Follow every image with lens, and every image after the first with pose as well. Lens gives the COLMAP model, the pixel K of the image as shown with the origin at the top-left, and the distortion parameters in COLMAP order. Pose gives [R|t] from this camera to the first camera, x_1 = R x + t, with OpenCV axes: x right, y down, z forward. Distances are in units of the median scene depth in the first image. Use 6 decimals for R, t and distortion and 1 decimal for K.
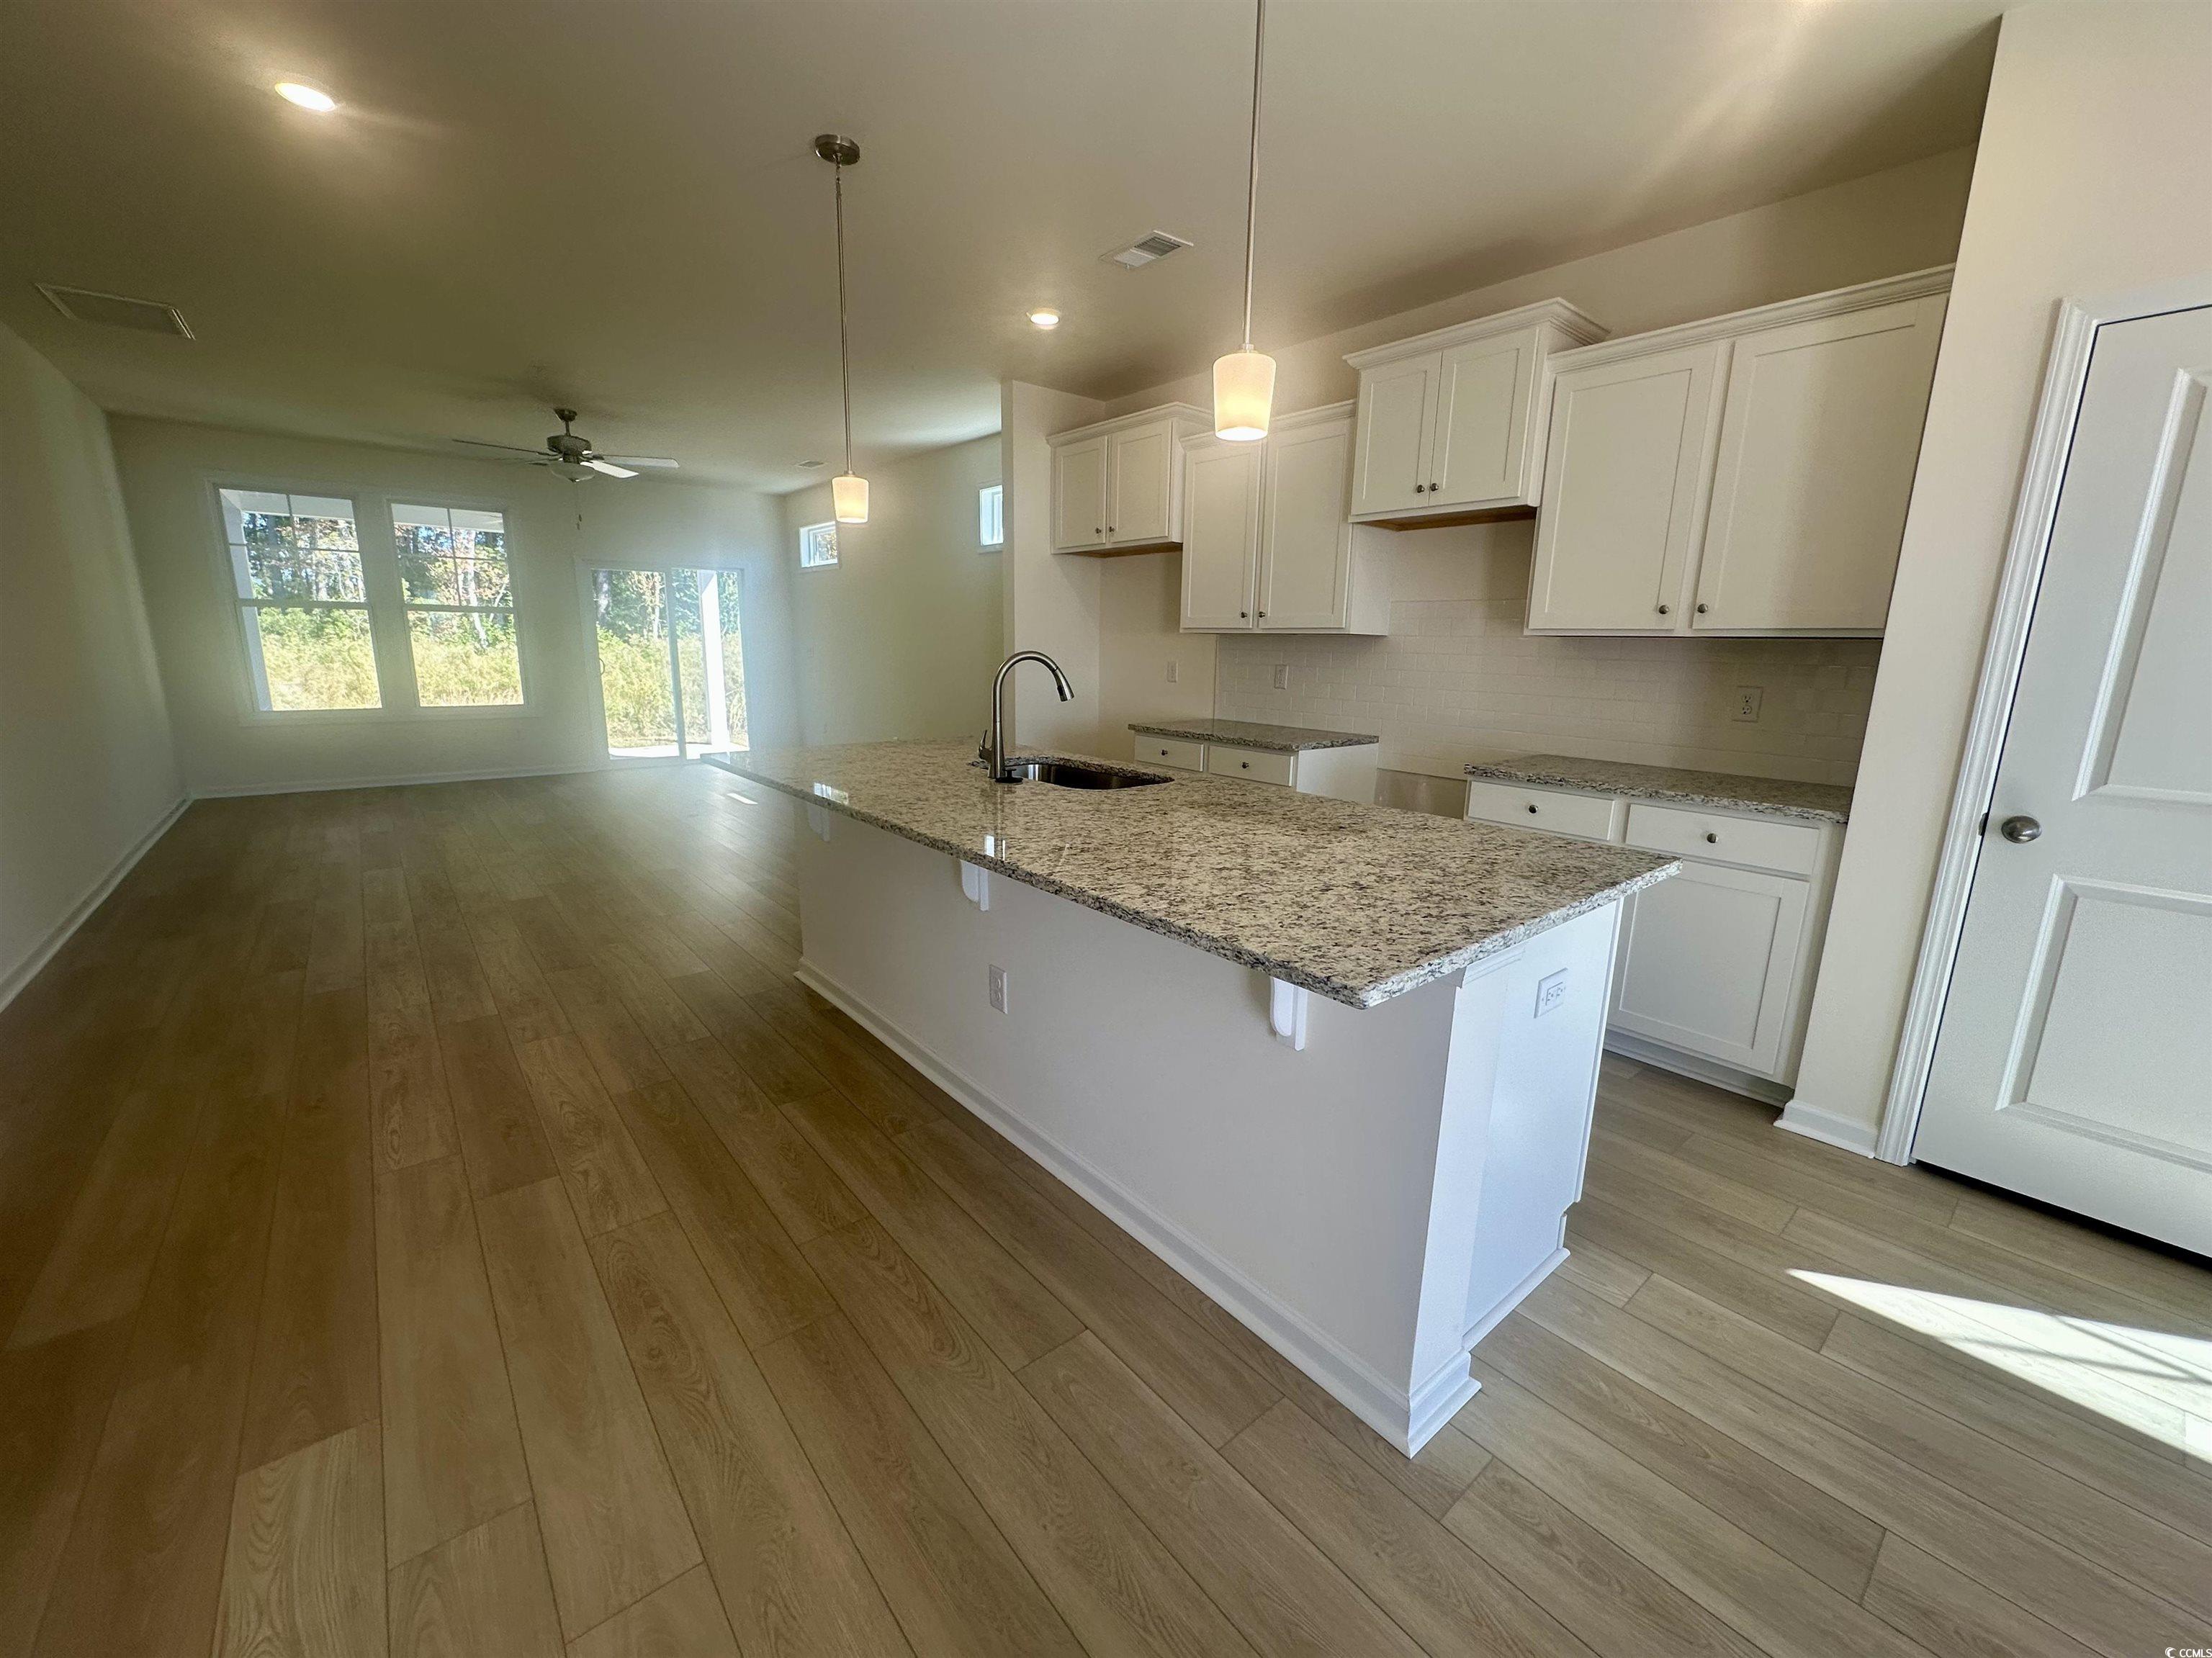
lens RADIAL K [[882.0, 0, 1106.0], [0, 882.0, 829.0], [0, 0, 1]] dist [-0.003984, -0.000024]
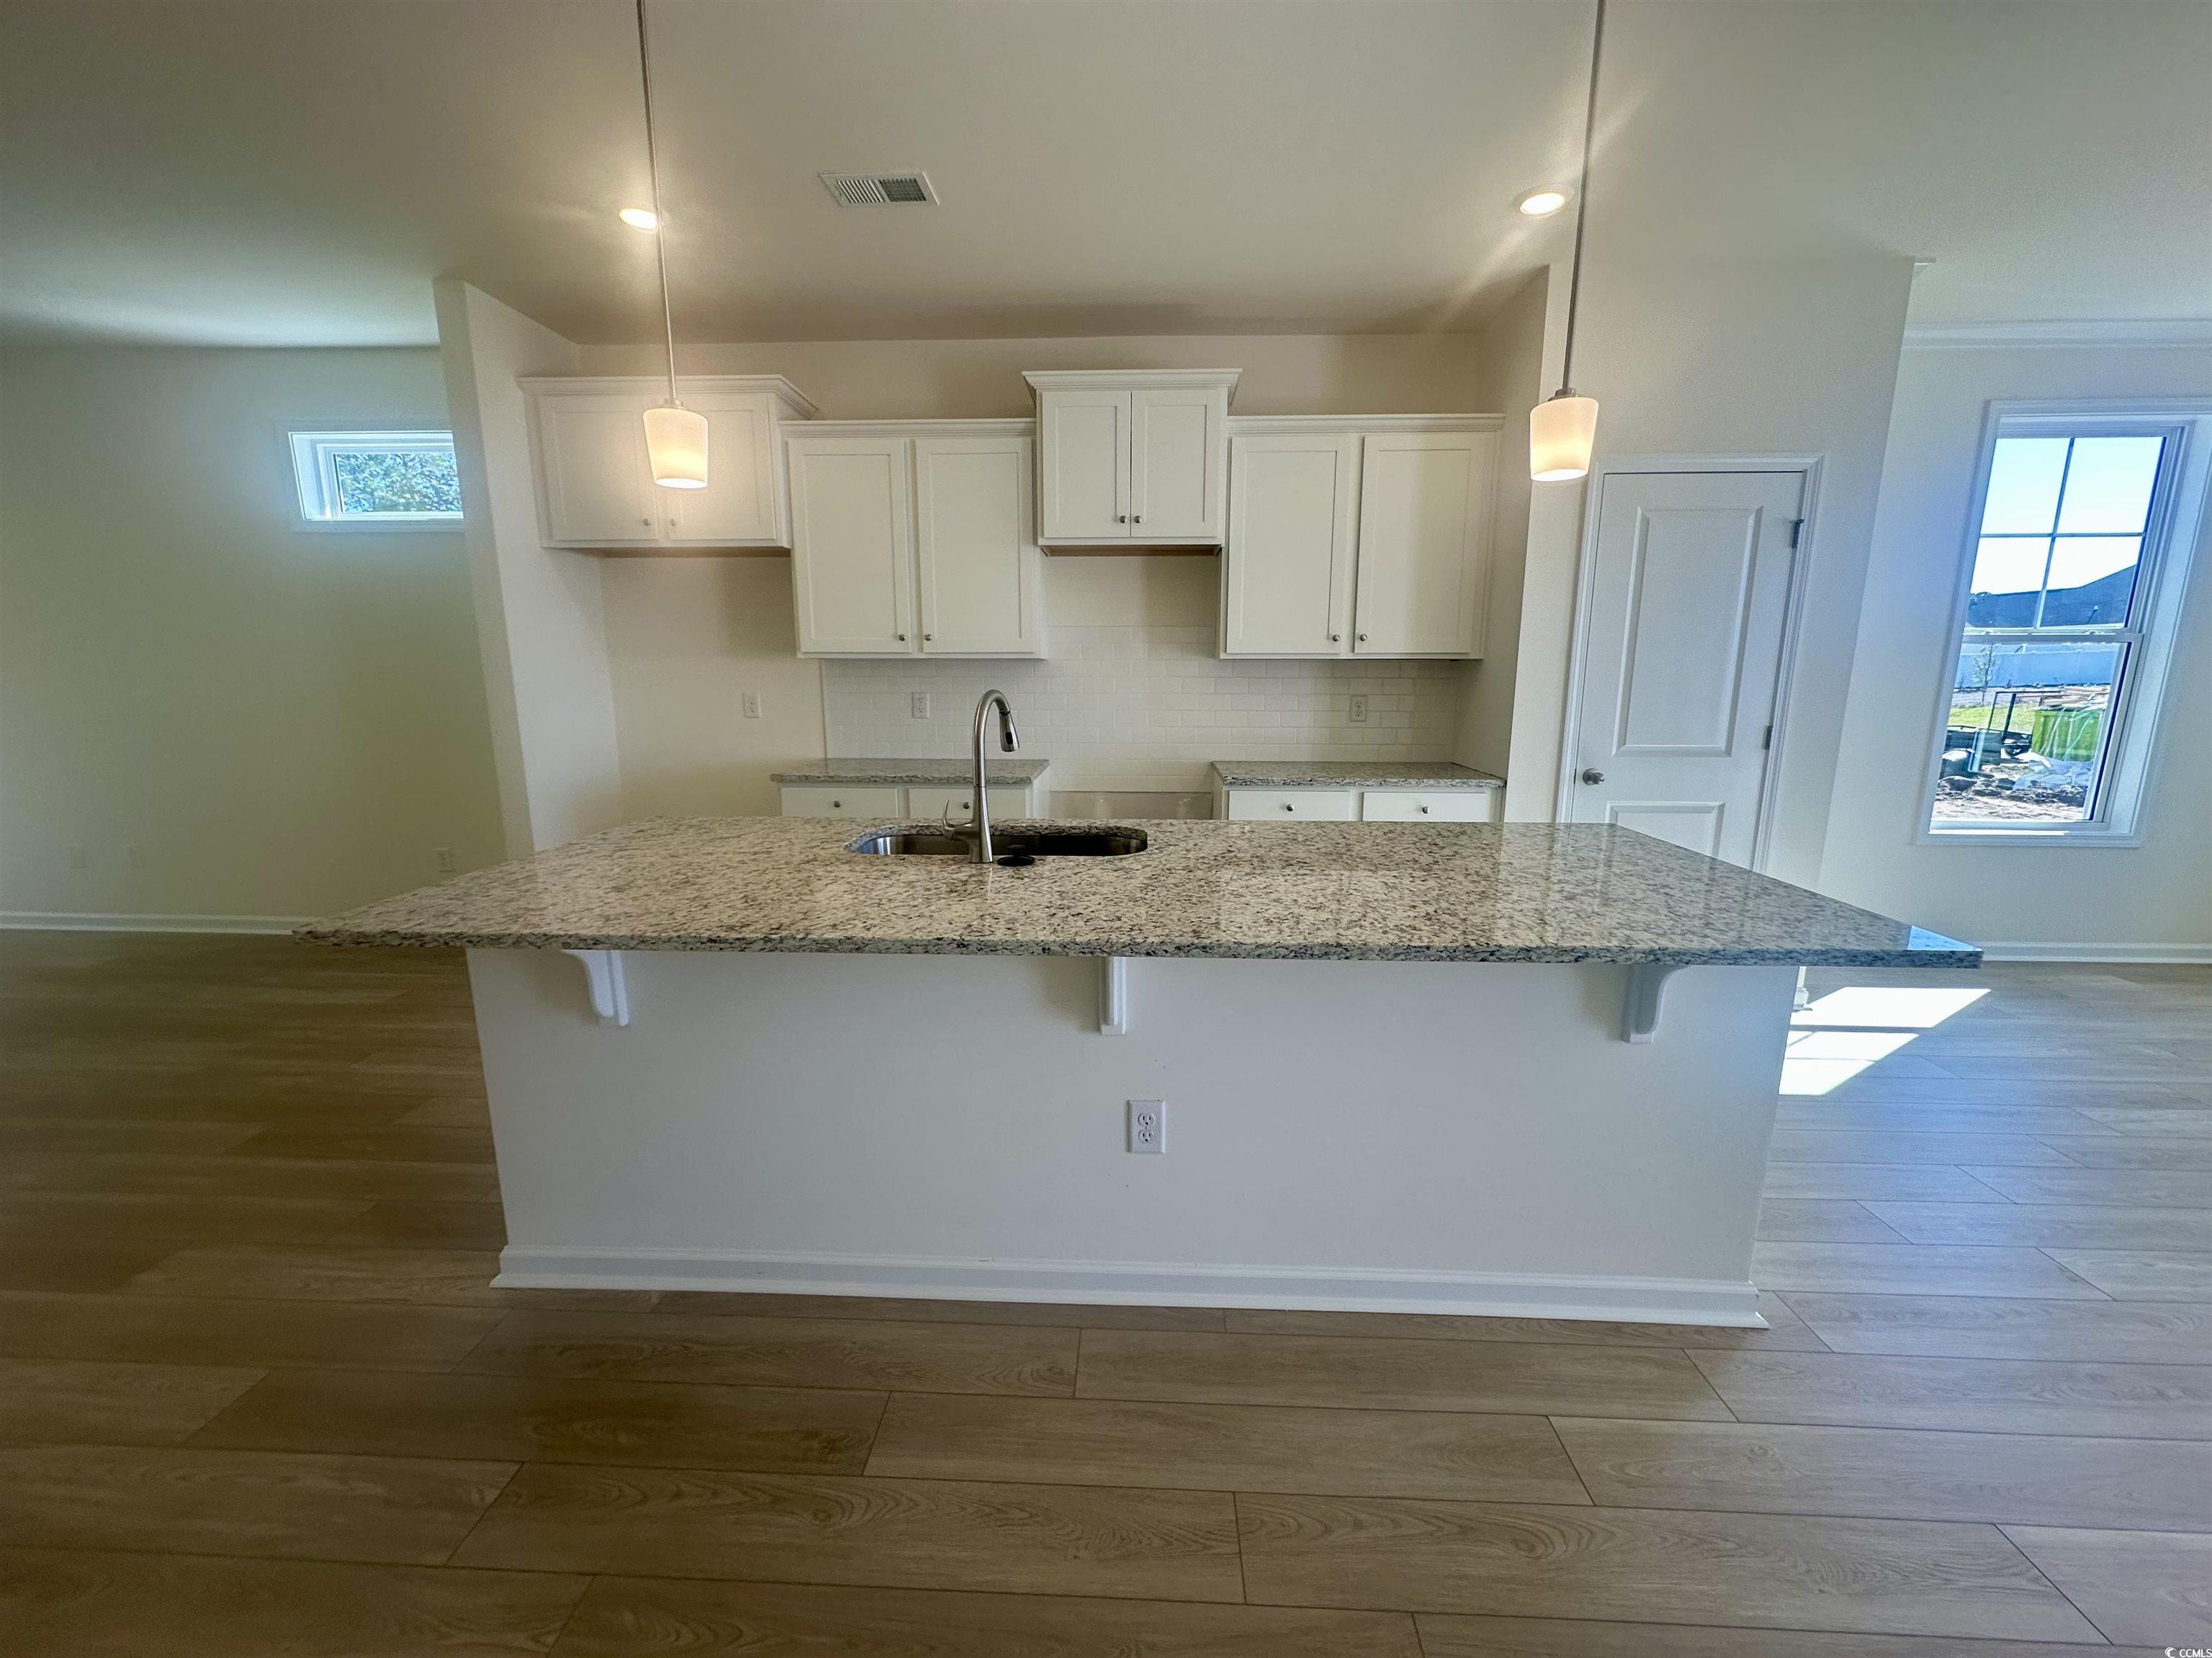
lens RADIAL K [[882.0, 0, 1106.0], [0, 882.0, 829.0], [0, 0, 1]] dist [-0.003984, -0.000024]
pose [[0.672711, -0.151631, 0.724201, -0.522435], [0.163844, 0.985005, 0.054043, -0.096579], [-0.721537, 0.082301, 0.687468, 0.371468]]
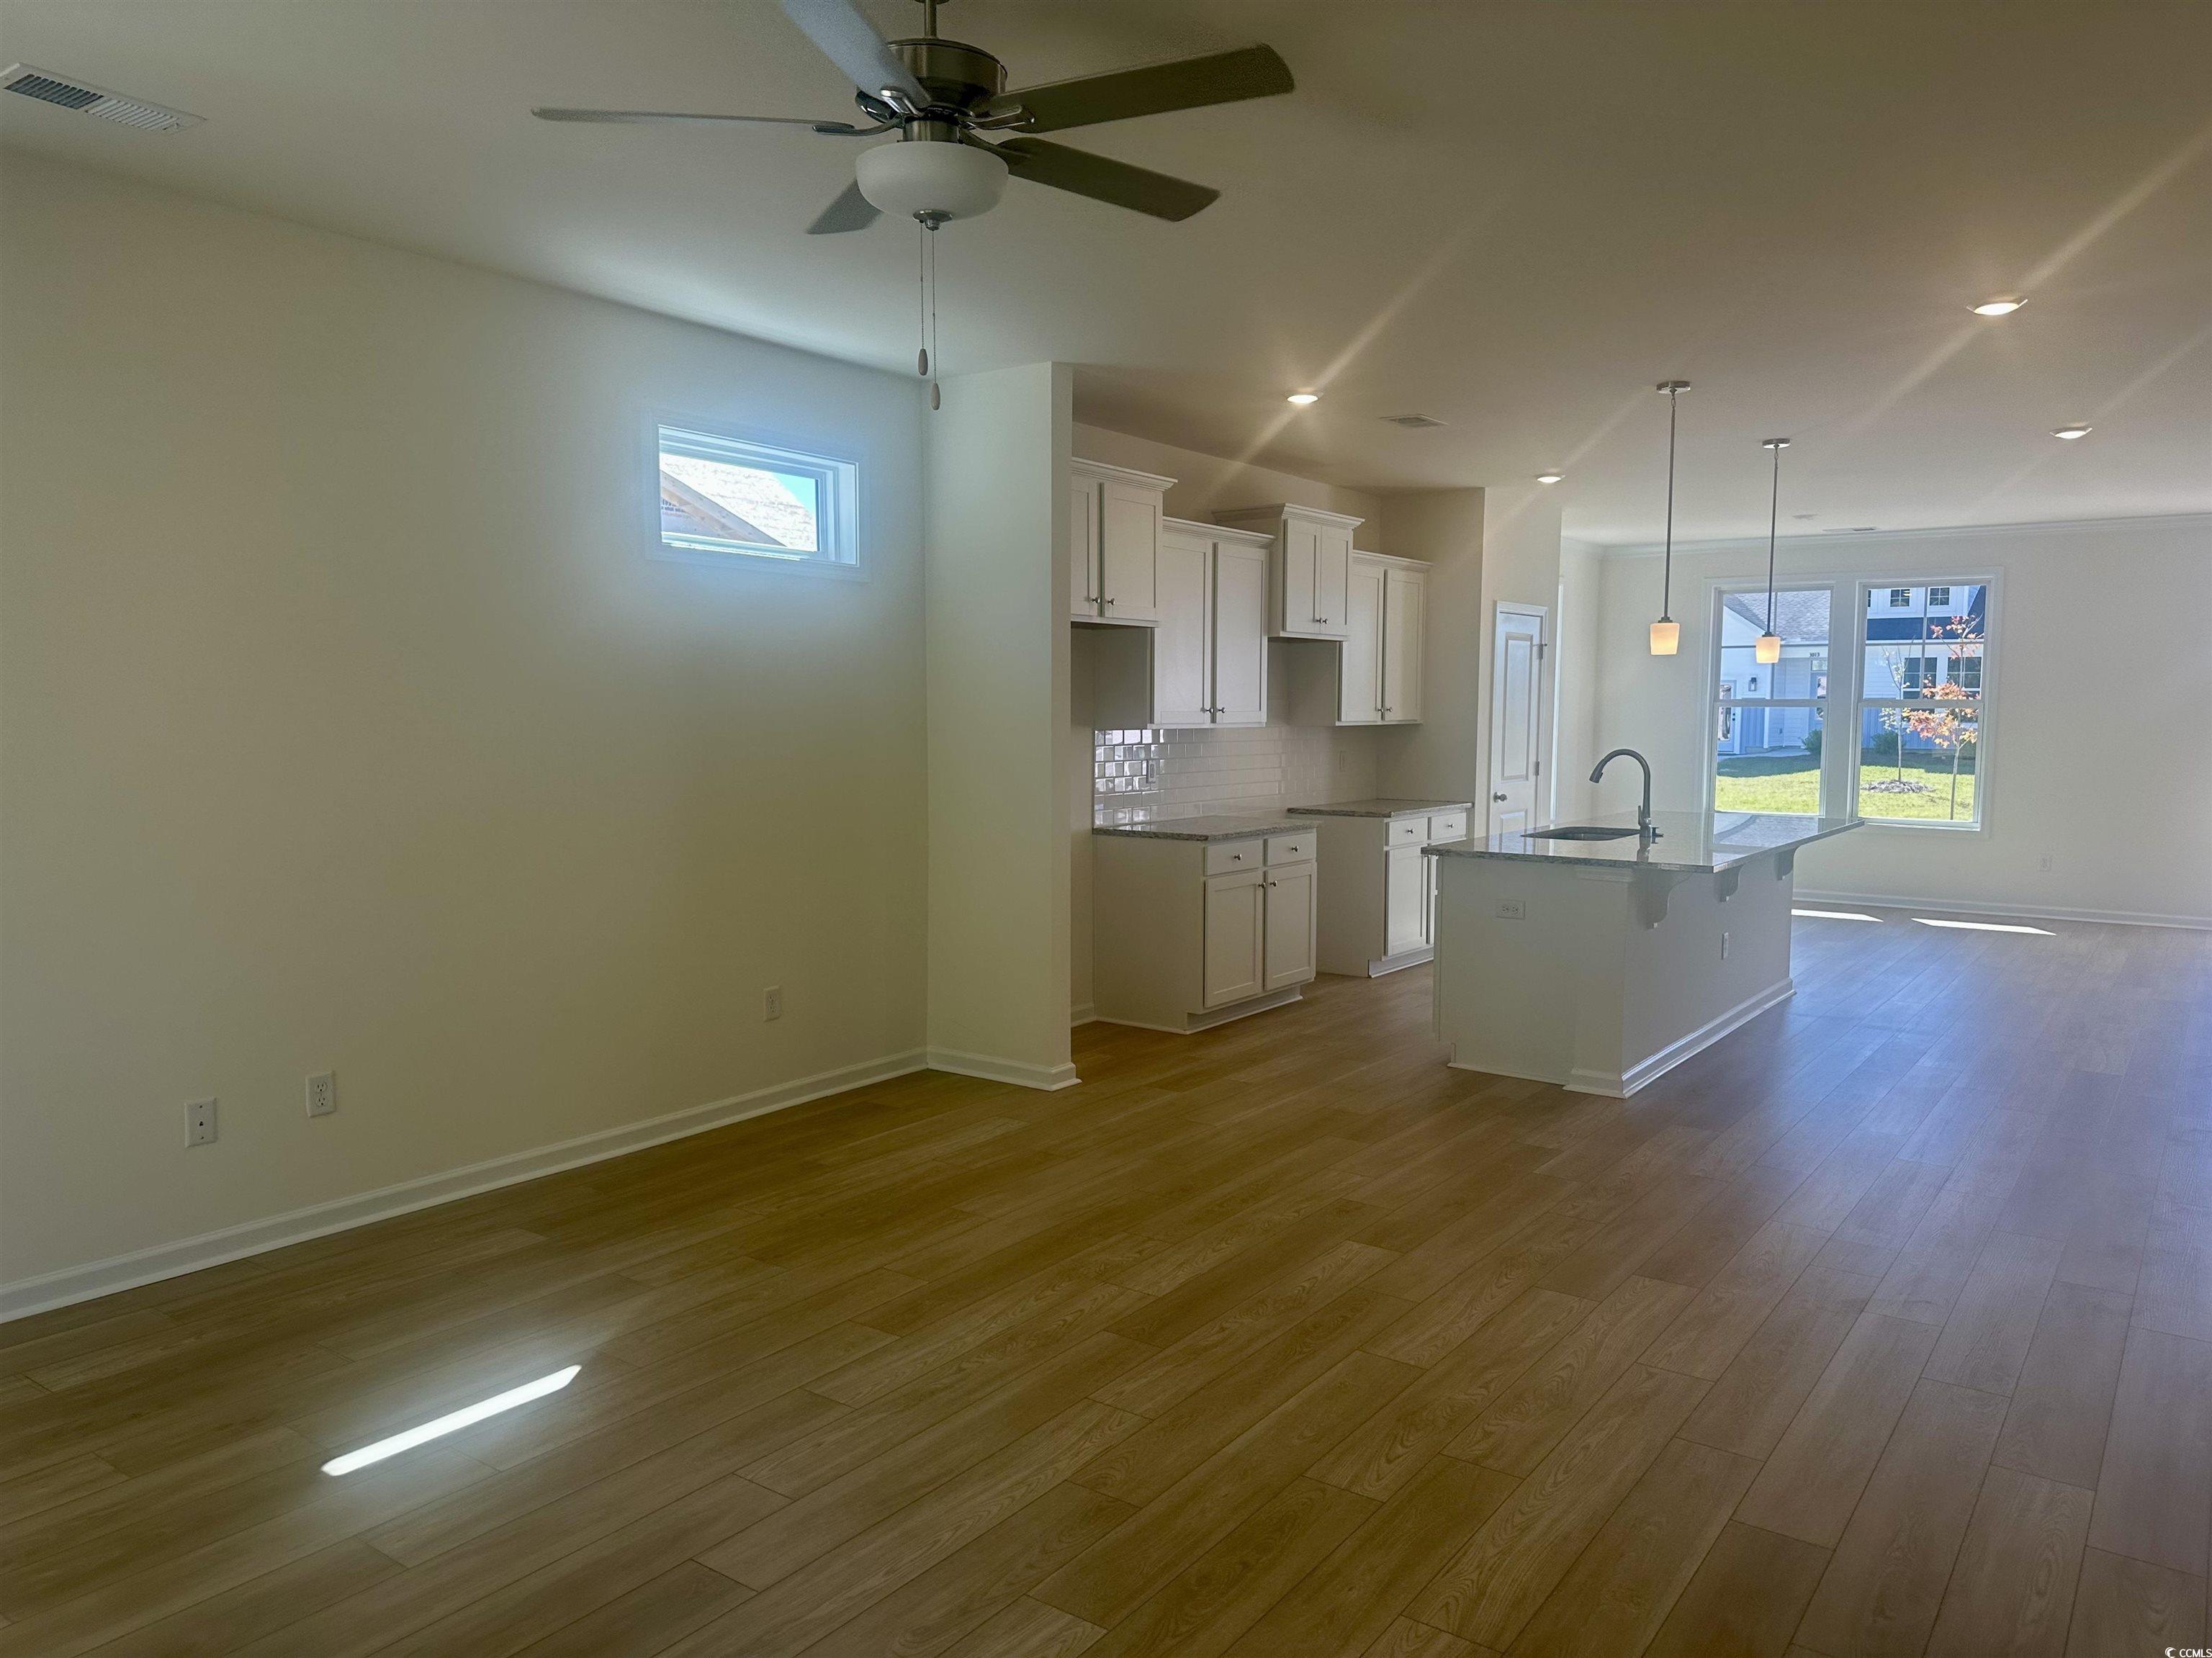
lens RADIAL K [[1435.5, 0, 1106.0], [0, 1435.5, 829.0], [0, 0, 1]] dist [-0.003047, -0.000279]
pose [[-0.209348, -0.077778, 0.974743, -1.937254], [0.219481, 0.967659, 0.124351, -0.470980], [-0.952891, 0.239971, -0.185506, 2.003588]]
